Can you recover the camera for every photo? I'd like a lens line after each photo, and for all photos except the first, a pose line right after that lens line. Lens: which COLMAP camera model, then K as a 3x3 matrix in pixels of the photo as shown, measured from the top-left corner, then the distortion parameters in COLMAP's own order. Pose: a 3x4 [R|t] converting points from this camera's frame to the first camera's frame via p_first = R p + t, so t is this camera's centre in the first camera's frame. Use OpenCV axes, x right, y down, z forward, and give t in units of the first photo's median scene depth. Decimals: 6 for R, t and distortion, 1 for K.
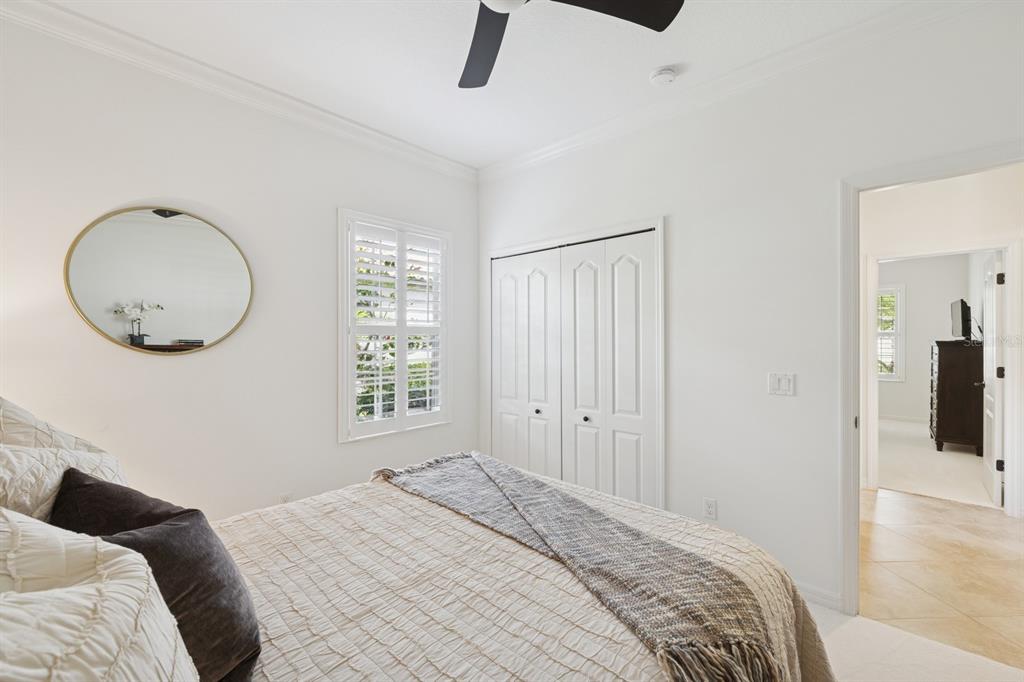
lens RADIAL K [[419.3, 0, 513.8], [0, 419.3, 340.1], [0, 0, 1]] dist [0.001551, 0.000864]
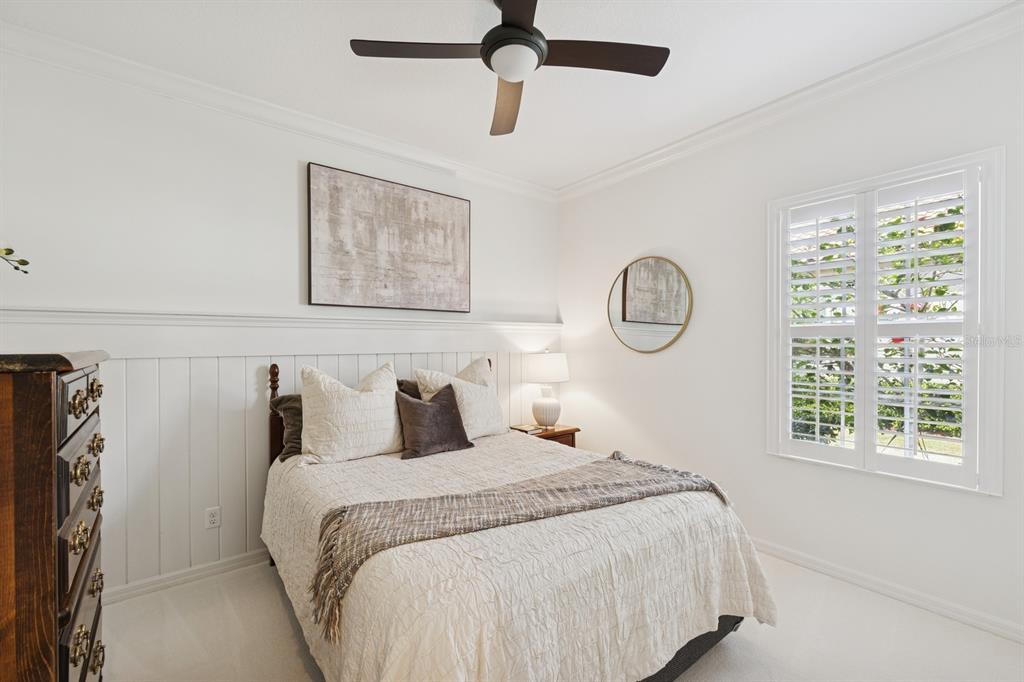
lens RADIAL K [[419.3, 0, 506.9], [0, 419.3, 346.5], [0, 0, 1]] dist [0.001551, 0.000864]
pose [[-0.155476, 0.017392, -0.987687, 0.644253], [0.004749, 0.999847, 0.016858, -0.013123], [0.987828, -0.002070, -0.155534, 0.605461]]
